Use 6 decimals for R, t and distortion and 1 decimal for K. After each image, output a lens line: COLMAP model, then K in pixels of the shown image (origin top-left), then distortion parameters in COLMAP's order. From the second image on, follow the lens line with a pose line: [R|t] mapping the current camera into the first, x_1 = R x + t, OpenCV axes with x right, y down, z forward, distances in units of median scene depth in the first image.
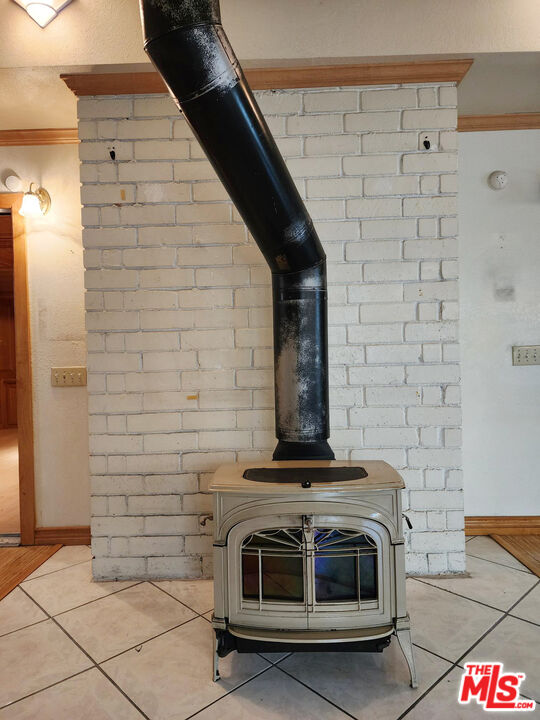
lens RADIAL K [[495.7, 0, 269.9], [0, 495.7, 357.8], [0, 0, 1]] dist [0.038972, 0.000727]
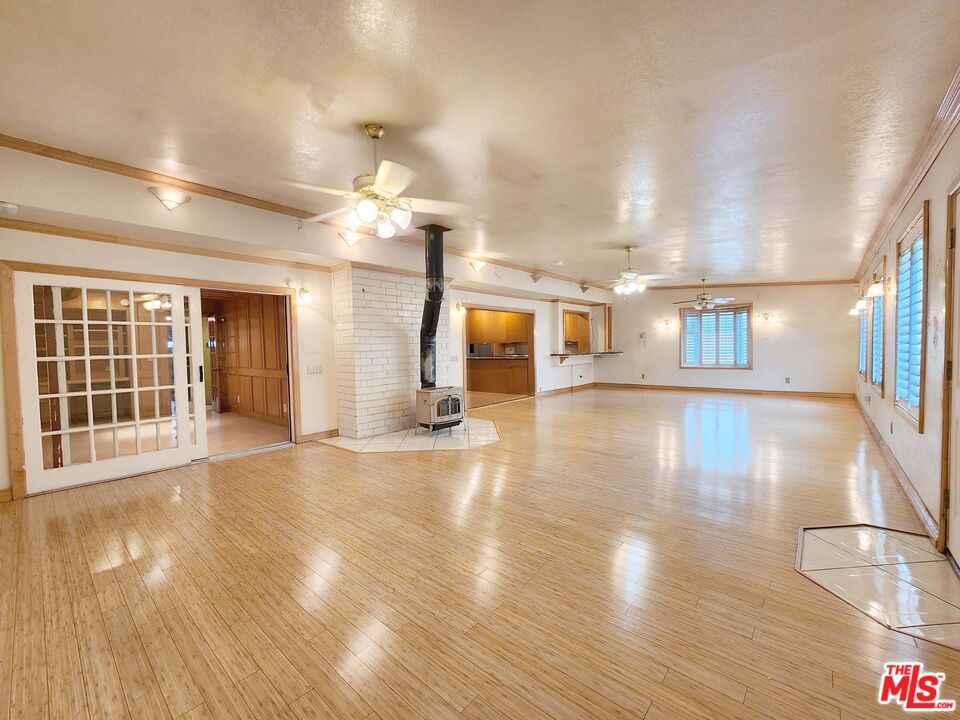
lens RADIAL K [[394.6, 0, 482.6], [0, 394.6, 361.2], [0, 0, 1]] dist [0.002230, 0.000289]
pose [[0.637787, -0.019021, 0.769978, -2.105516], [0.013206, 0.999818, 0.013759, -0.024256], [-0.770099, 0.001393, 0.637922, -1.259573]]
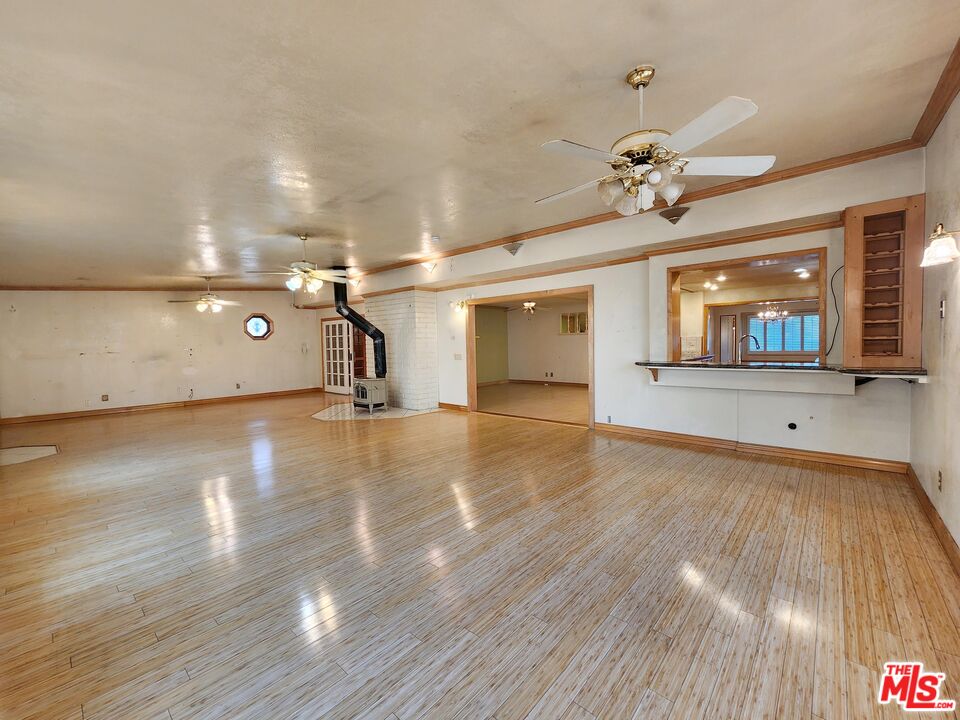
lens RADIAL K [[394.6, 0, 482.2], [0, 394.6, 358.0], [0, 0, 1]] dist [0.002230, 0.000289]
pose [[0.766029, 0.032664, -0.641975, 3.649502], [-0.006862, 0.999067, 0.042645, -0.168224], [0.642769, -0.028262, 0.765539, -1.430234]]
